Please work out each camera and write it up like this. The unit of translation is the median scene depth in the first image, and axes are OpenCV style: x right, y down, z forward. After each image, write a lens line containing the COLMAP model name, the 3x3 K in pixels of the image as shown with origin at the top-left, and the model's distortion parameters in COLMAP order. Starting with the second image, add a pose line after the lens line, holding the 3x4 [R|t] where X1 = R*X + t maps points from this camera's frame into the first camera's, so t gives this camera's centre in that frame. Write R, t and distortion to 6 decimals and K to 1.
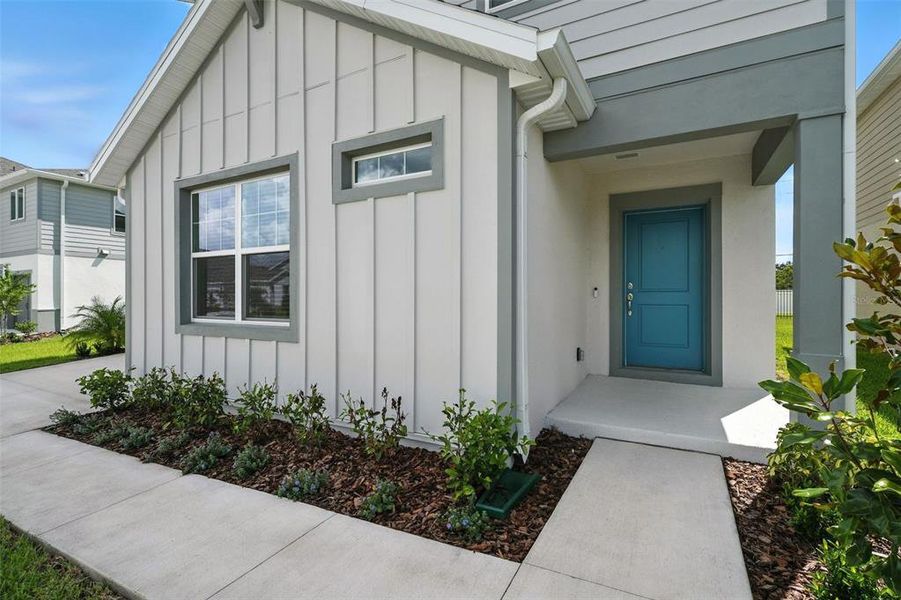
lens RADIAL K [[426.1, 0, 446.6], [0, 426.1, 296.3], [0, 0, 1]] dist [-0.003674, 0.001881]
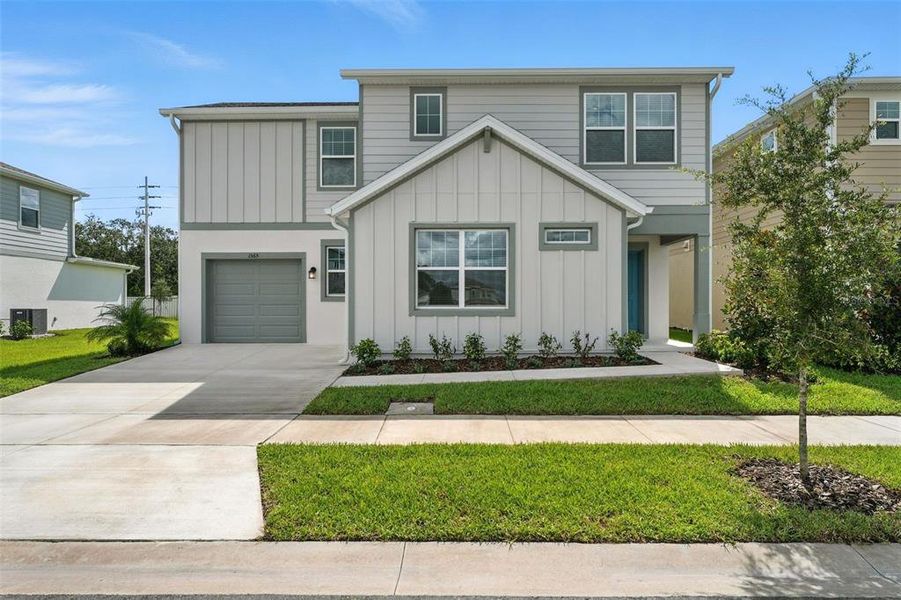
lens RADIAL K [[563.9, 0, 447.7], [0, 563.9, 298.7], [0, 0, 1]] dist [0.006070, -0.000200]
pose [[0.879497, 0.005096, 0.475876, -1.965862], [-0.002329, 0.999977, -0.006404, 0.045186], [-0.475898, 0.004524, 0.879489, -1.247804]]
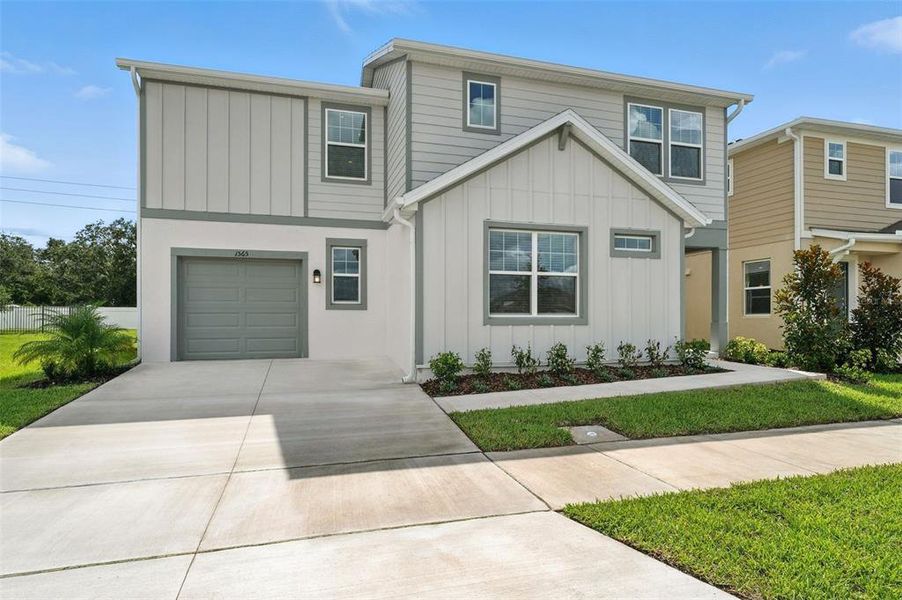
lens RADIAL K [[515.4, 0, 456.5], [0, 515.4, 309.7], [0, 0, 1]] dist [0.007092, -0.001889]
pose [[0.690199, 0.009210, 0.723561, -2.525953], [-0.003779, 0.999951, -0.009124, 0.066596], [-0.723610, 0.003562, 0.690200, -0.191372]]
